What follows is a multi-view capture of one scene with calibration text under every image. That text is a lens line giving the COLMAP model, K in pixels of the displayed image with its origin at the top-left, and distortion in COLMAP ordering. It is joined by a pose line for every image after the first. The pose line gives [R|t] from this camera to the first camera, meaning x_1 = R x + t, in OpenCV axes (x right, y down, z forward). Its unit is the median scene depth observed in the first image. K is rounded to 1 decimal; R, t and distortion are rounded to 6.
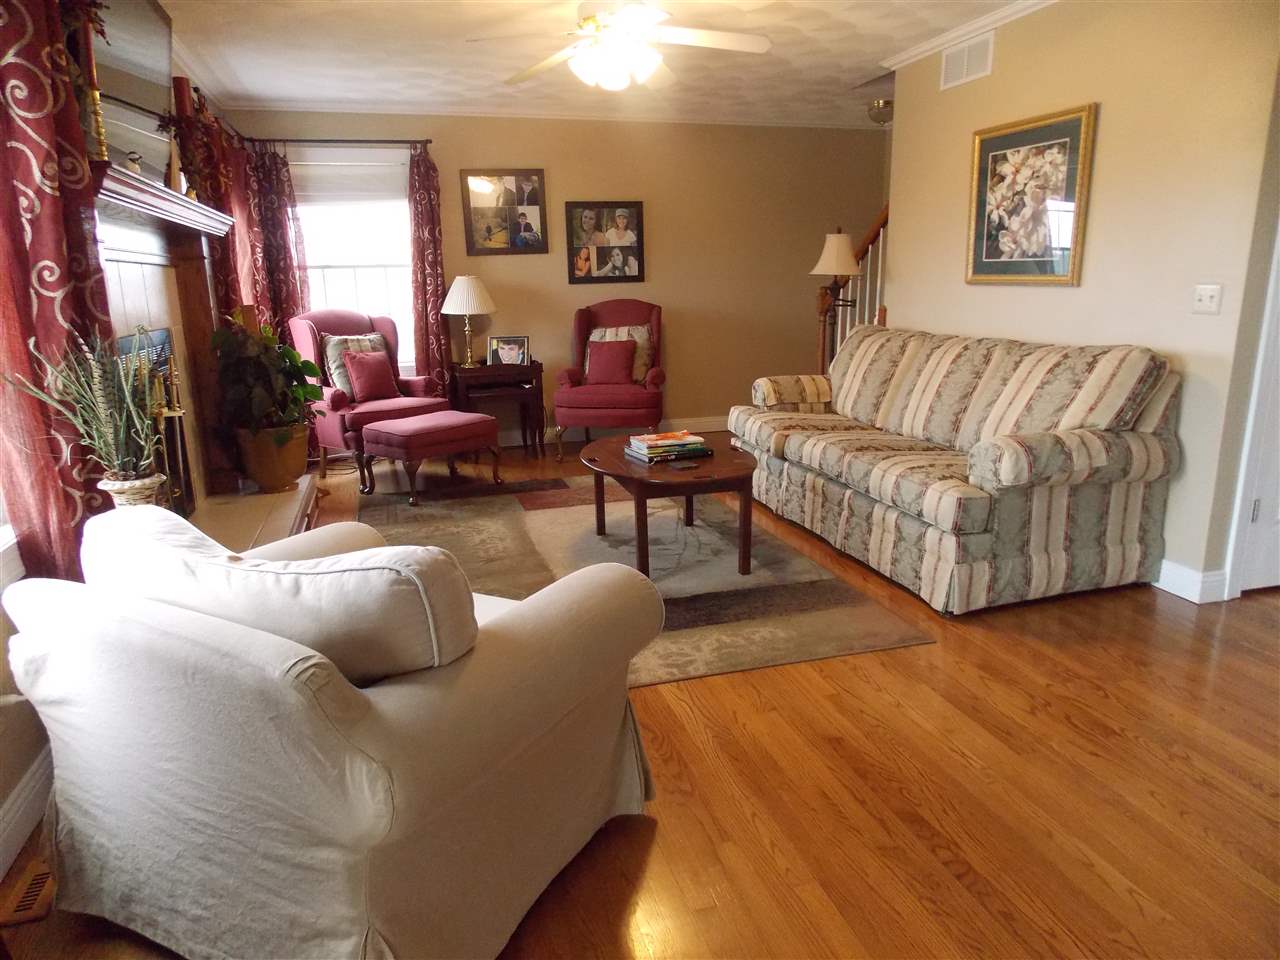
lens RADIAL K [[842.9, 0, 641.1], [0, 842.9, 474.4], [0, 0, 1]] dist [-0.003202, 0.000012]
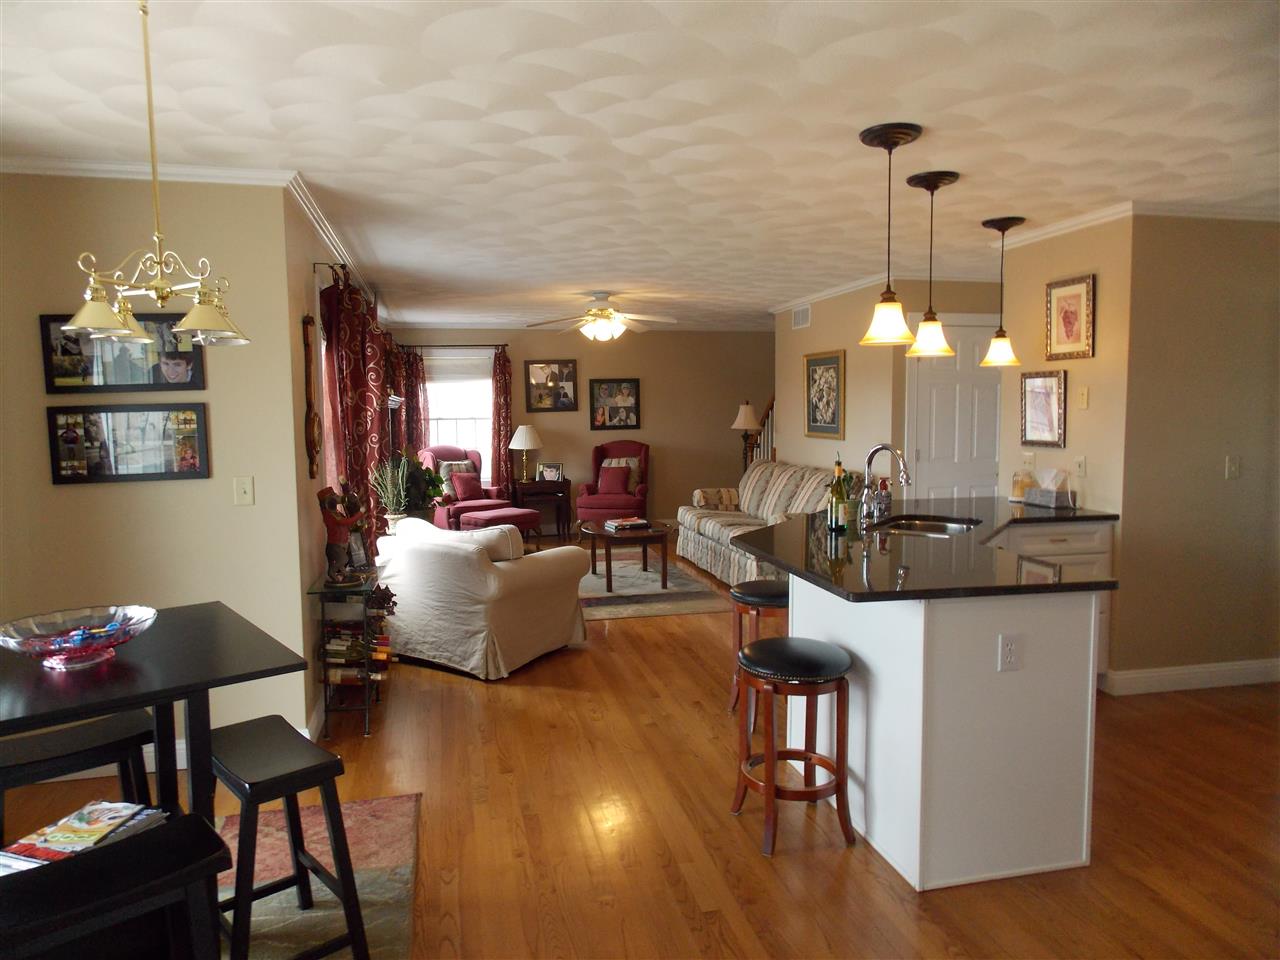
lens RADIAL K [[842.9, 0, 641.1], [0, 842.9, 474.4], [0, 0, 1]] dist [-0.003202, 0.000012]
pose [[0.997934, 0.013159, -0.062893, 0.119200], [-0.022422, 0.988592, -0.148939, 0.094134], [0.060215, 0.150042, 0.986844, -0.578816]]
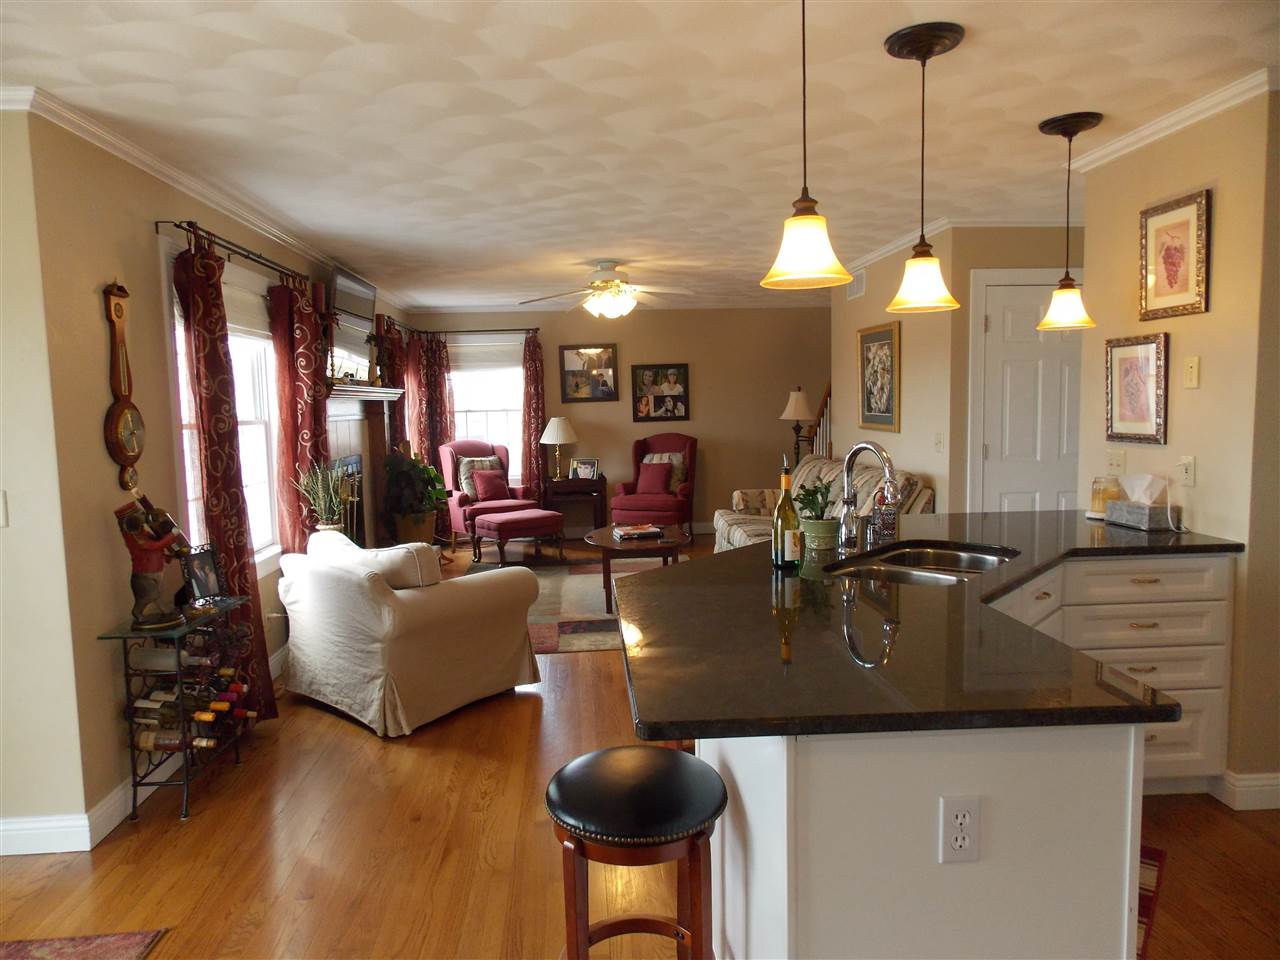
lens RADIAL K [[842.9, 0, 641.1], [0, 842.9, 474.4], [0, 0, 1]] dist [-0.003202, 0.000012]
pose [[0.977577, 0.014251, -0.210096, 0.249113], [-0.042954, 0.990225, -0.132698, 0.049475], [0.206151, 0.138747, 0.968634, -0.377006]]
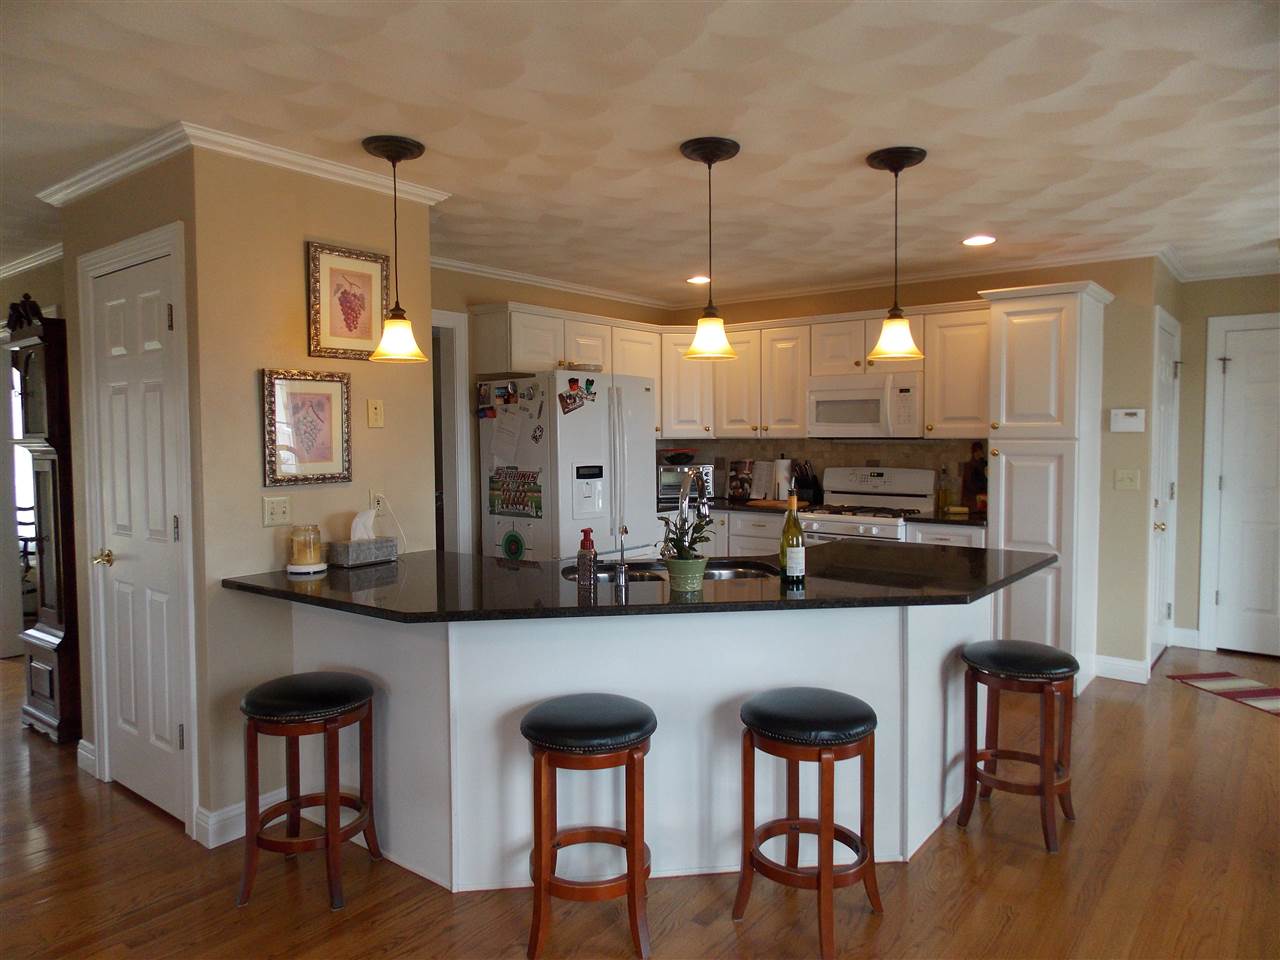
lens RADIAL K [[842.9, 0, 641.1], [0, 842.9, 474.4], [0, 0, 1]] dist [-0.003202, 0.000012]
pose [[-0.571788, -0.024033, 0.820049, -0.121110], [0.201744, 0.964758, 0.168942, -0.125197], [-0.795209, 0.262039, -0.546789, 0.405268]]
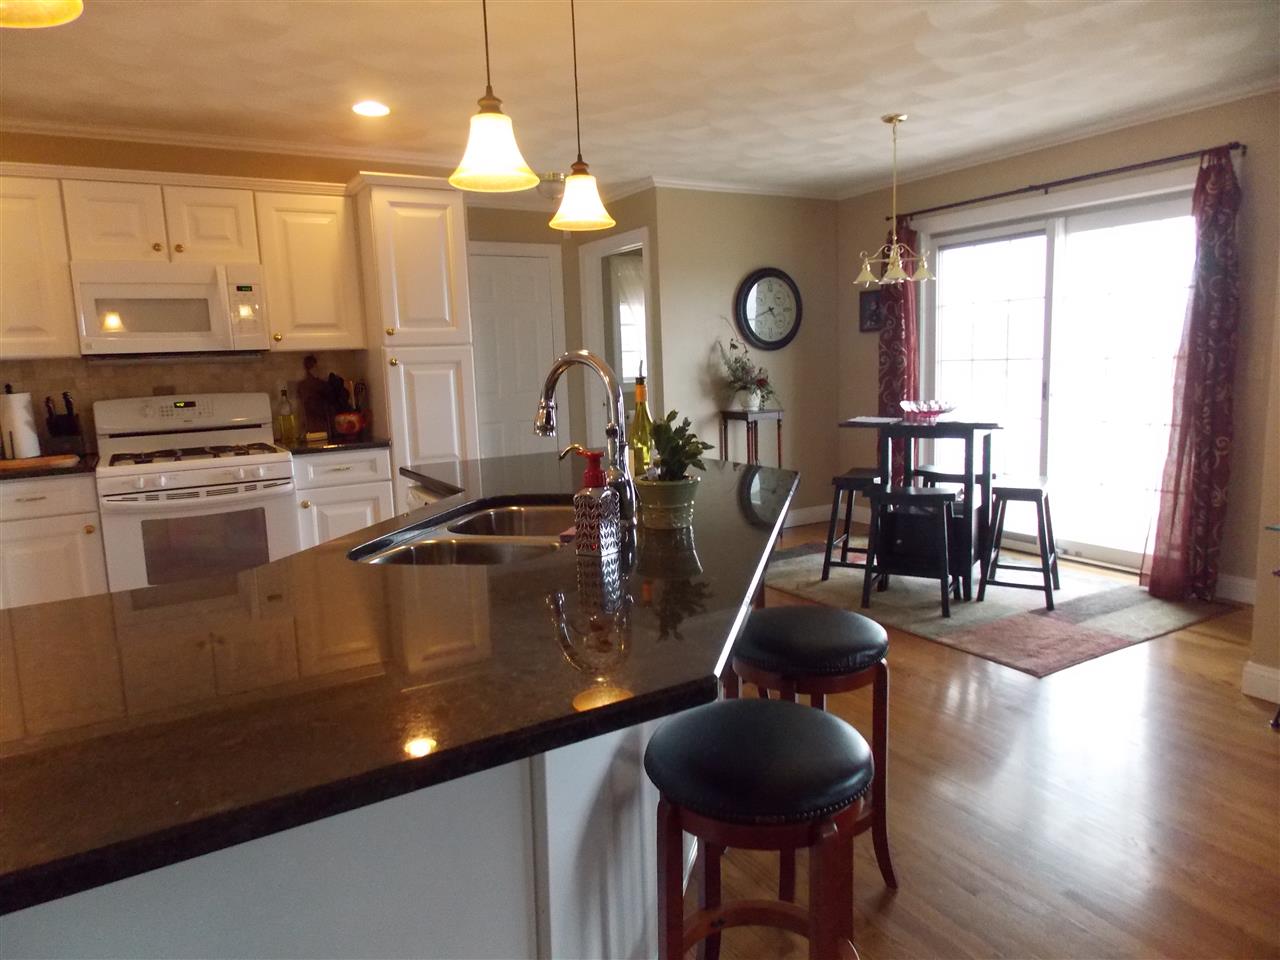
lens RADIAL K [[842.9, 0, 641.1], [0, 842.9, 474.4], [0, 0, 1]] dist [-0.003202, 0.000012]
pose [[-0.969567, 0.082998, -0.230327, 0.323124], [-0.005405, 0.933297, 0.359066, -0.109599], [0.244765, 0.349384, -0.904445, 0.422516]]
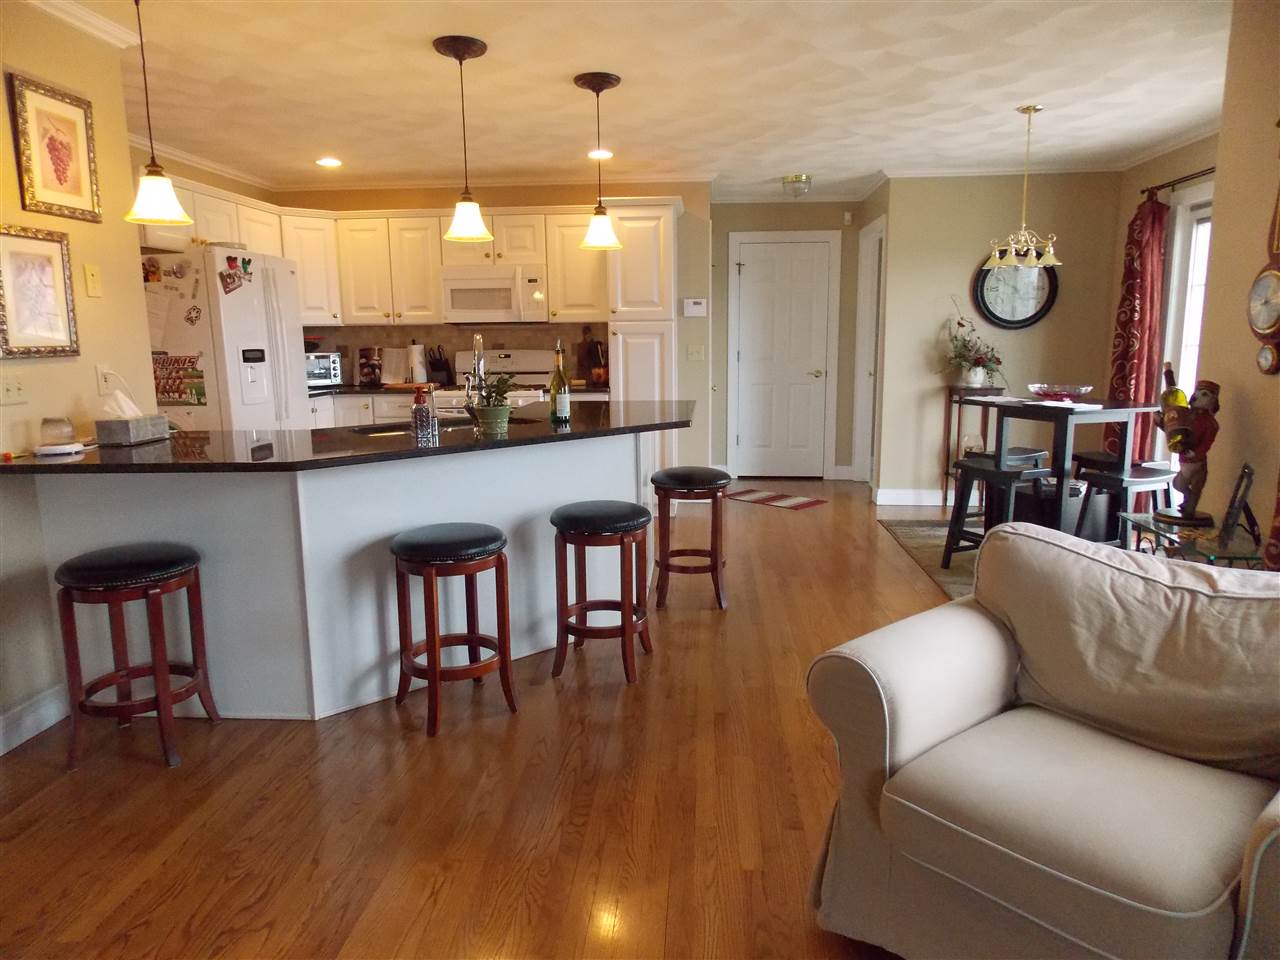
lens RADIAL K [[842.9, 0, 641.1], [0, 842.9, 474.4], [0, 0, 1]] dist [-0.003202, 0.000012]
pose [[-0.931684, -0.034894, 0.361590, -0.050991], [0.107743, 0.924045, 0.366786, -0.149655], [-0.346924, 0.380688, -0.857159, 0.608047]]
